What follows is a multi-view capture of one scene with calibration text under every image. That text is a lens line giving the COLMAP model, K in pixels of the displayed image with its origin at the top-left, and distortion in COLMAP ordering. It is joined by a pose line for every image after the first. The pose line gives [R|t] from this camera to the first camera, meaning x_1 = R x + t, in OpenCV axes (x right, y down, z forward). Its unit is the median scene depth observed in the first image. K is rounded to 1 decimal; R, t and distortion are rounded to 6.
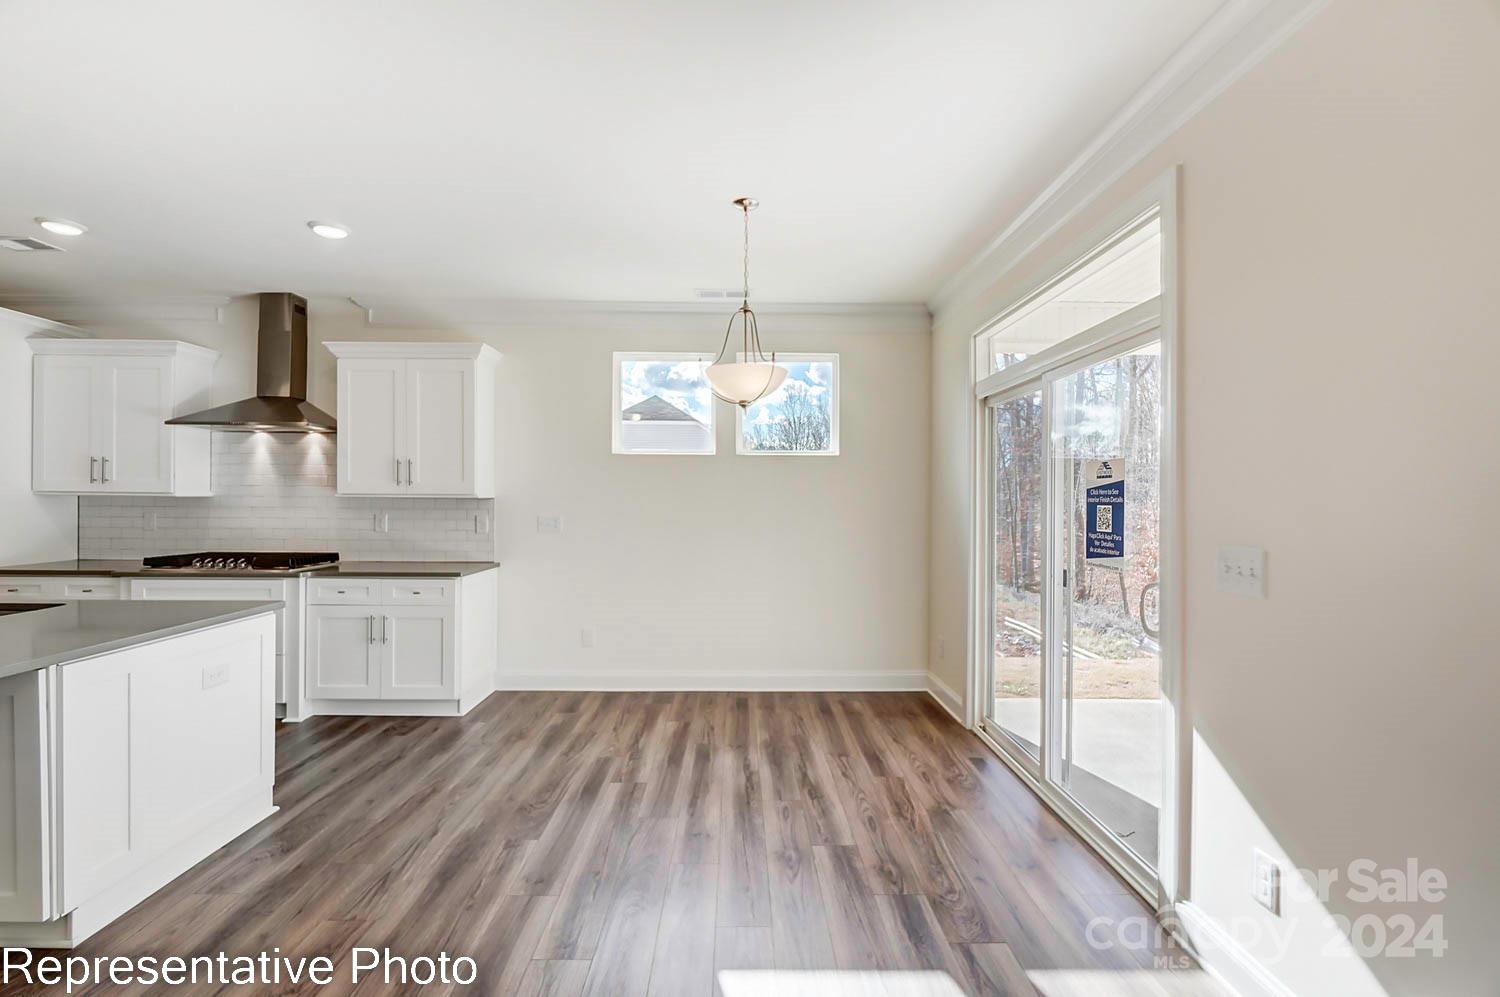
lens RADIAL K [[663.4, 0, 743.1], [0, 663.4, 497.6], [0, 0, 1]] dist [0.001148, -0.001016]
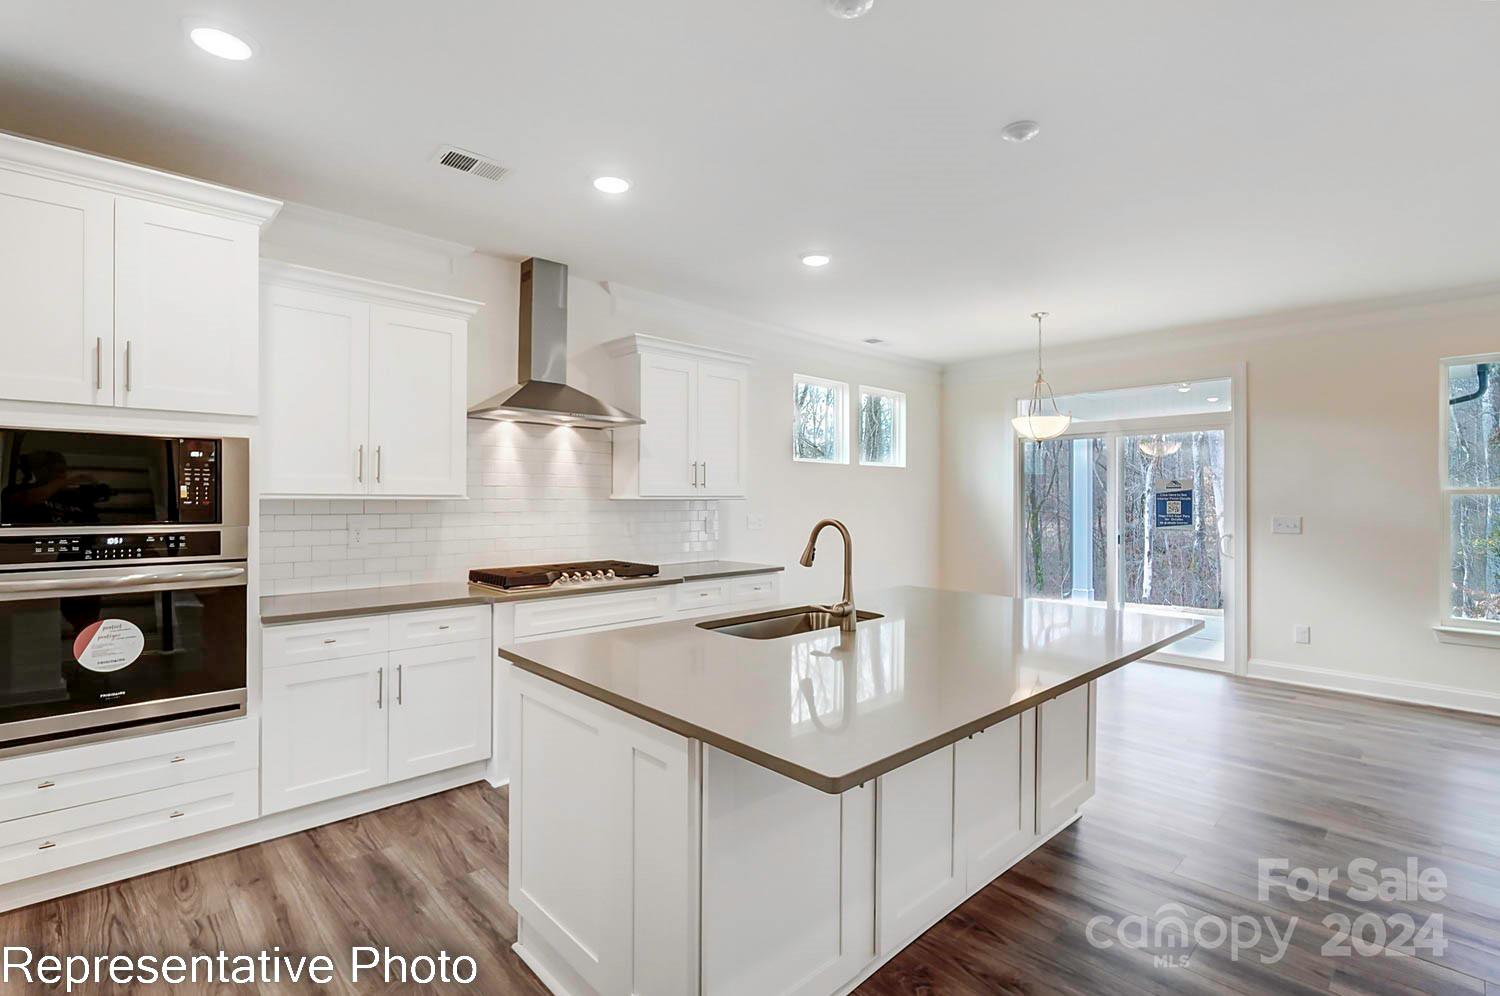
lens RADIAL K [[680.8, 0, 742.8], [0, 680.8, 508.6], [0, 0, 1]] dist [-0.012578, -0.000646]
pose [[0.743125, -0.014921, 0.668986, -1.267609], [0.002745, 0.999811, 0.019250, -0.006983], [-0.669147, -0.012469, 0.743026, 0.205917]]
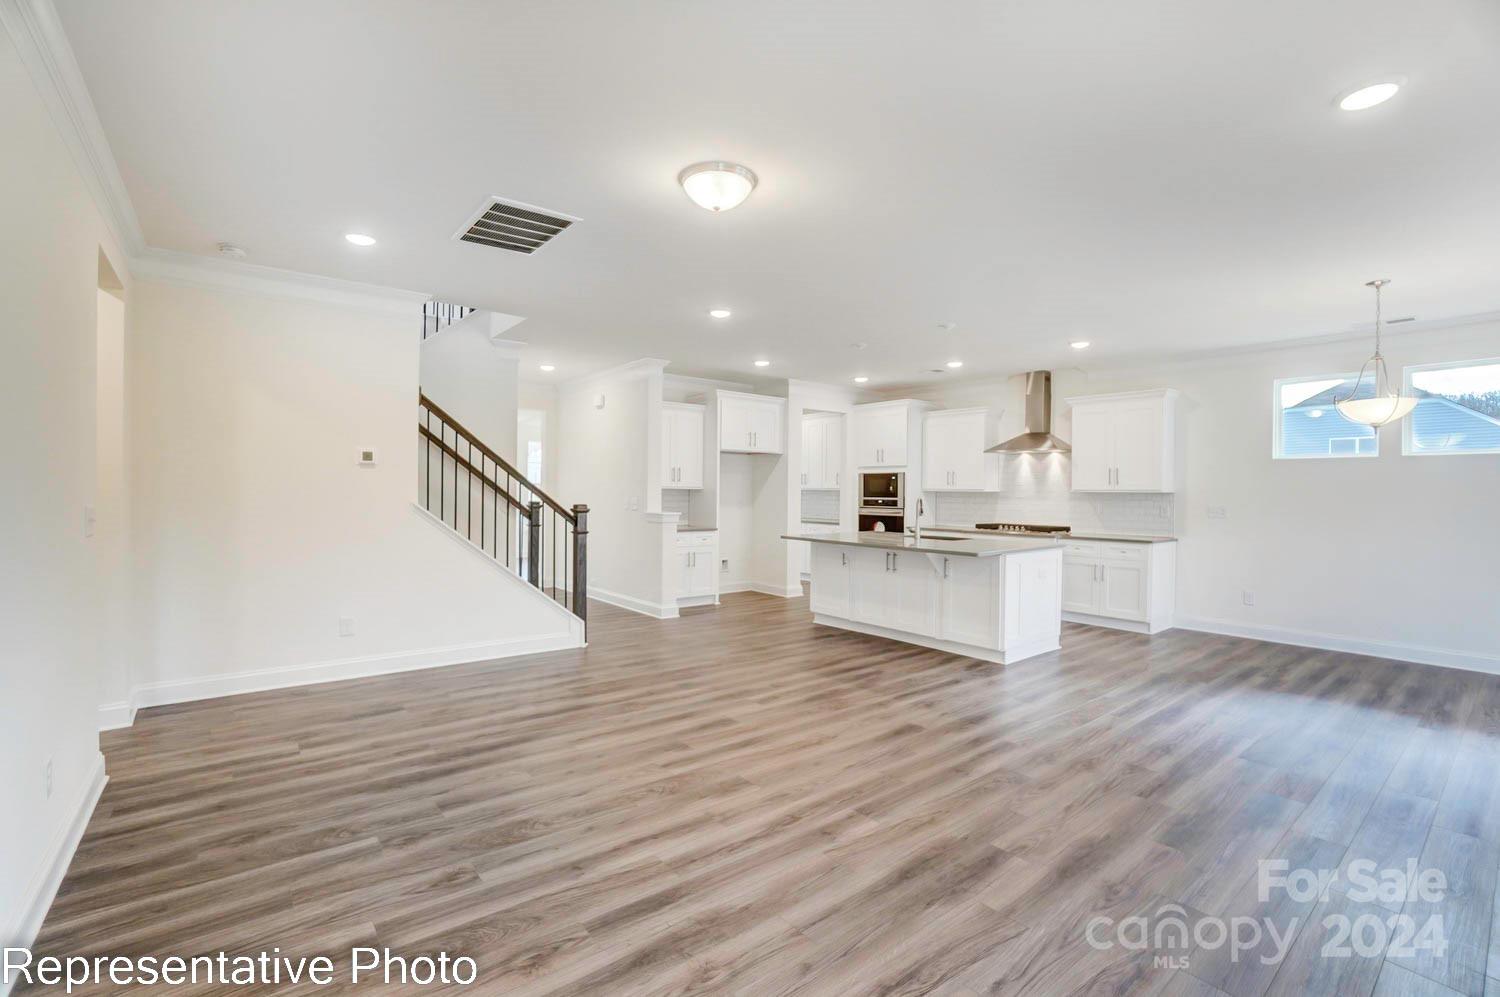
lens RADIAL K [[667.8, 0, 750.0], [0, 667.8, 496.1], [0, 0, 1]] dist [-0.066551, 0.024555]
pose [[0.611977, 0.004646, -0.790862, 0.207818], [-0.004613, 0.999987, 0.002304, 0.010023], [0.790862, 0.002238, 0.611990, -0.688625]]
